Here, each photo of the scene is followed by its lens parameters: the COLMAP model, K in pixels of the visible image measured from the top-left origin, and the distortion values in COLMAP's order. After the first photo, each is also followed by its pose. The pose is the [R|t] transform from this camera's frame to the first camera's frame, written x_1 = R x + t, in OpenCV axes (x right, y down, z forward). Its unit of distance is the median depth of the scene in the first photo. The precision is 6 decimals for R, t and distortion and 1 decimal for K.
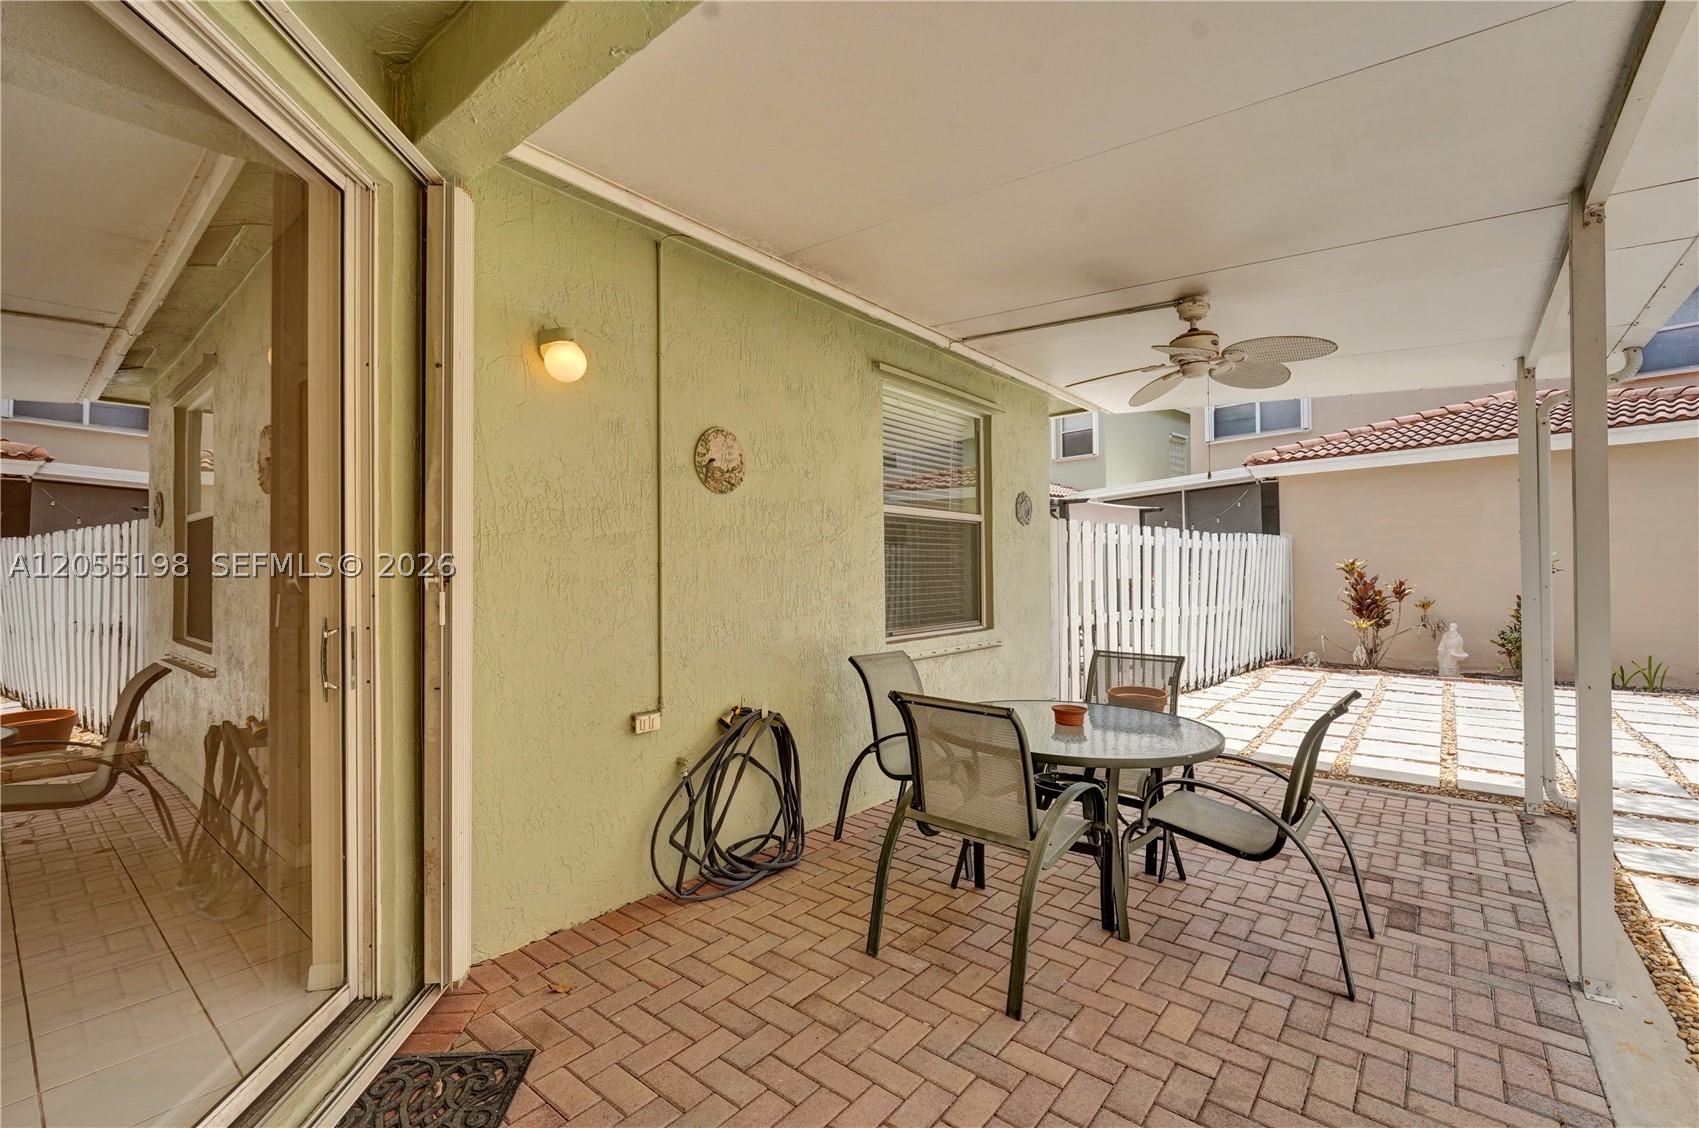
lens RADIAL K [[704.8, 0, 849.5], [0, 704.8, 564.0], [0, 0, 1]] dist [0.000869, -0.004830]
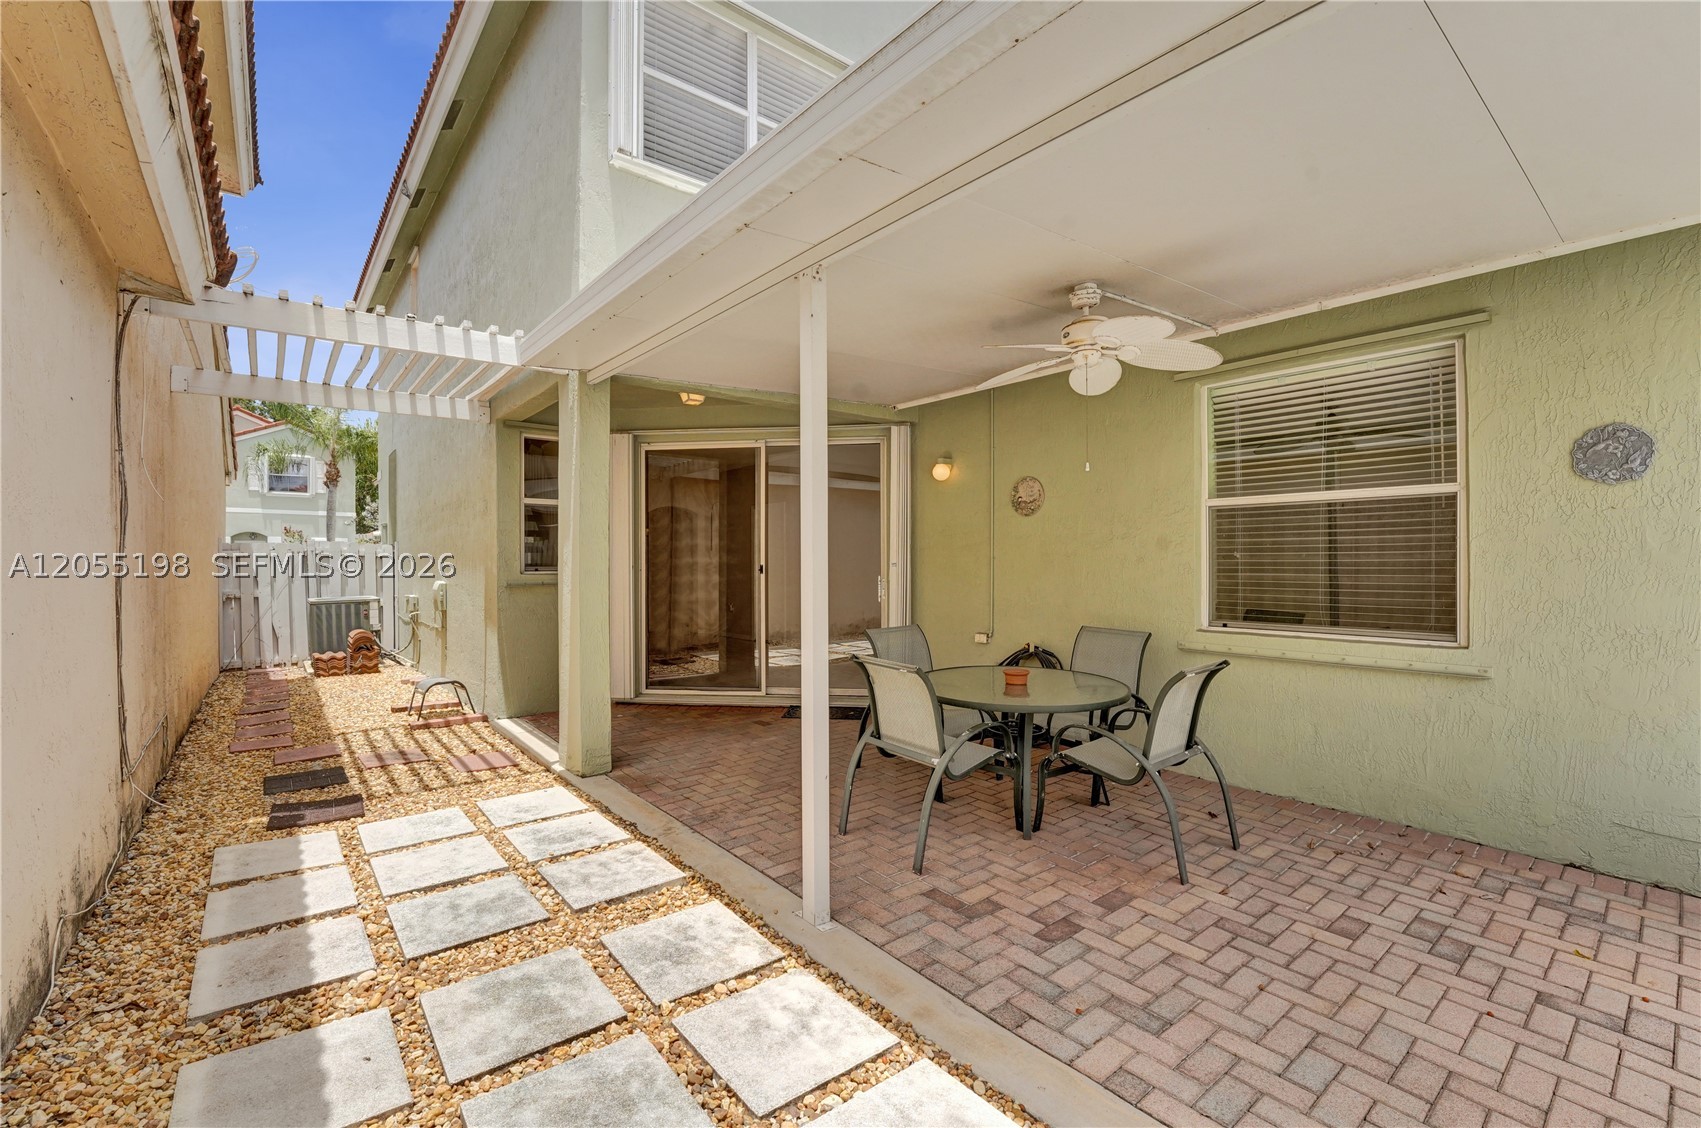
lens RADIAL K [[705.6, 0, 850.5], [0, 705.6, 564.0], [0, 0, 1]] dist [0.000869, -0.004830]
pose [[-0.171703, 0.004598, -0.985138, 1.580149], [0.014547, 0.999892, 0.002131, 0.003272], [0.985041, -0.013965, -0.171751, 0.898233]]
